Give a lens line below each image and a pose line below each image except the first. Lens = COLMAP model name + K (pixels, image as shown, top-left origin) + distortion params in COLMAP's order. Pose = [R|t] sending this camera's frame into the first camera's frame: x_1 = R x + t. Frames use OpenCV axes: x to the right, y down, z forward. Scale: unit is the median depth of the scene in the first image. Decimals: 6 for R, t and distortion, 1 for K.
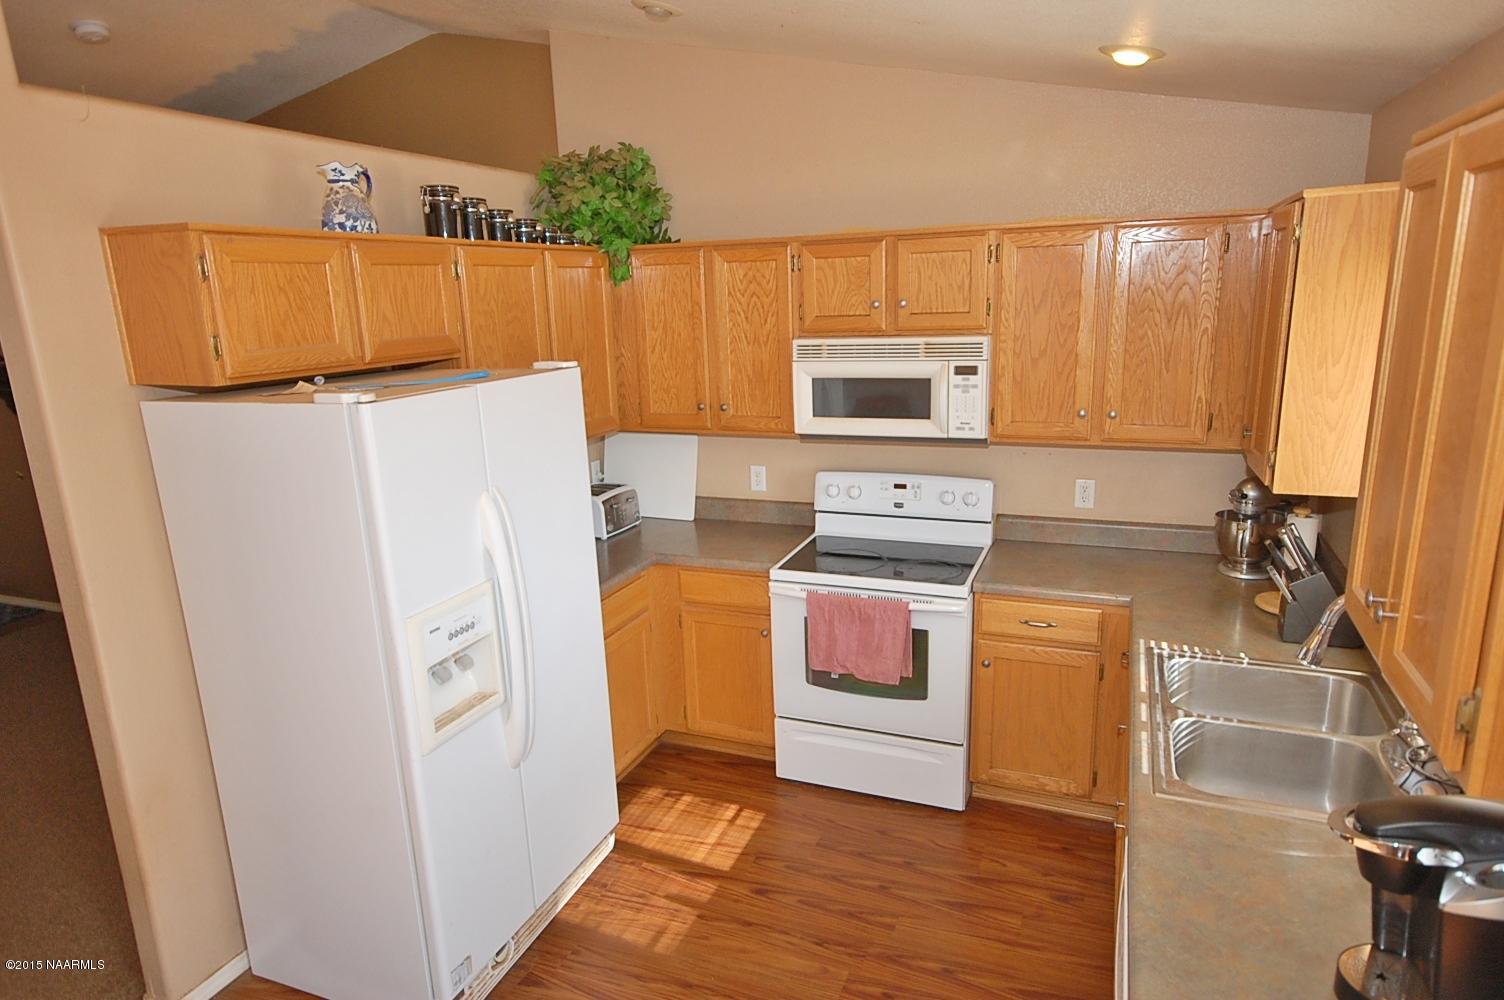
lens RADIAL K [[891.8, 0, 757.6], [0, 891.8, 499.0], [0, 0, 1]] dist [0.018913, 0.007065]
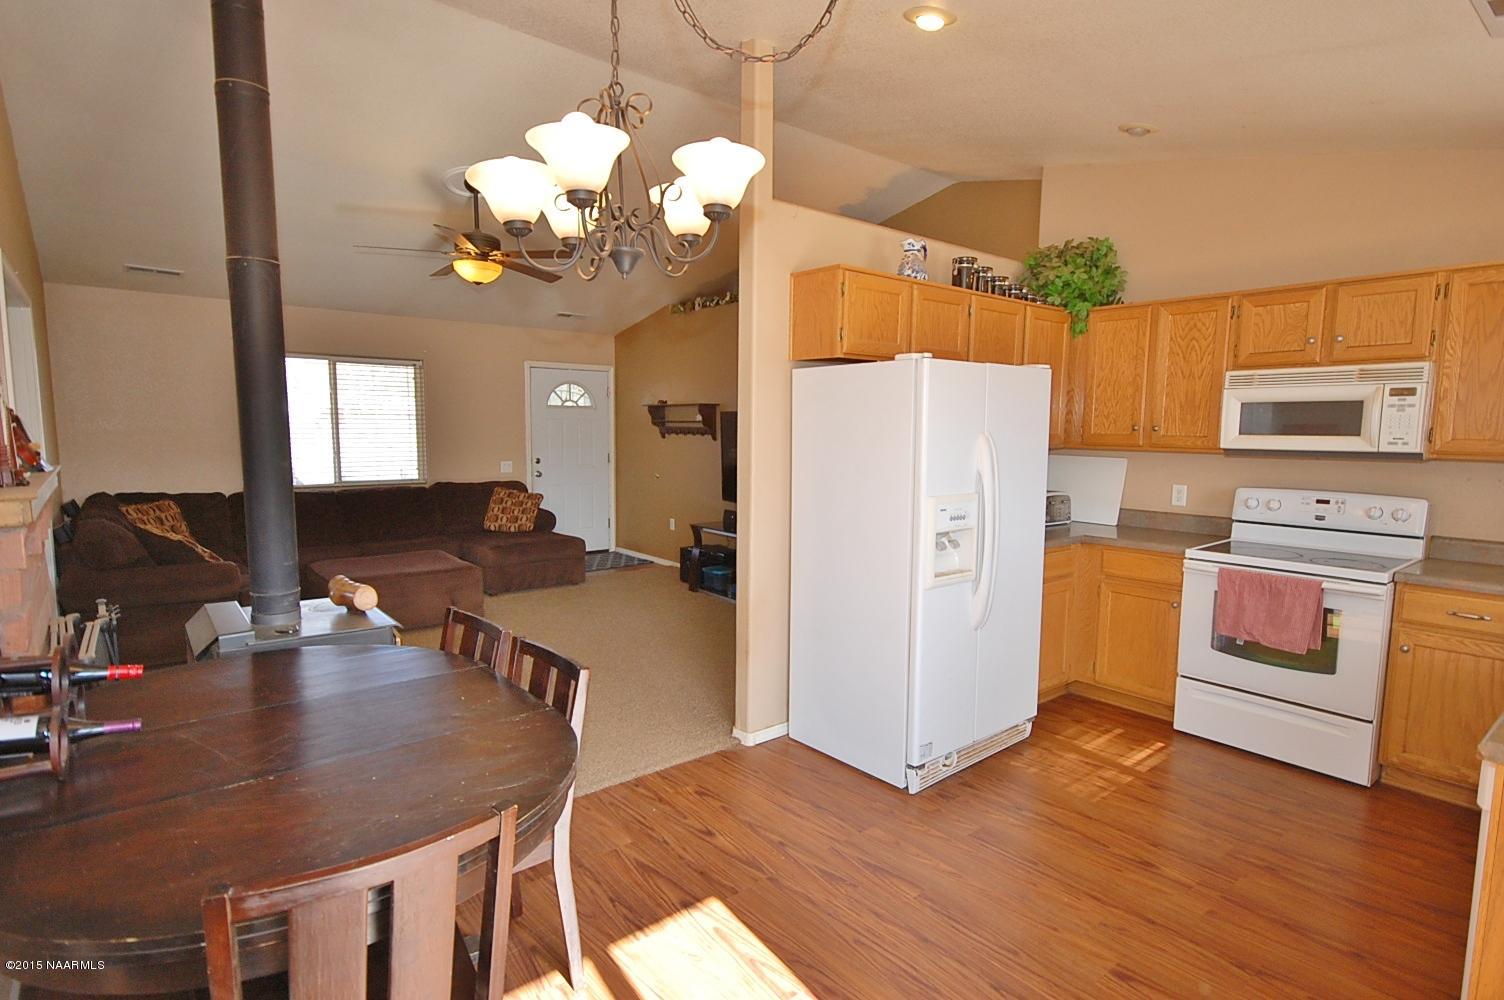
lens RADIAL K [[777.0, 0, 752.3], [0, 777.0, 509.2], [0, 0, 1]] dist [0.010955, 0.000433]
pose [[0.878872, 0.093926, -0.467721, -0.014329], [-0.152876, 0.984173, -0.089625, 0.214105], [0.451900, 0.150273, 0.879321, -0.226295]]
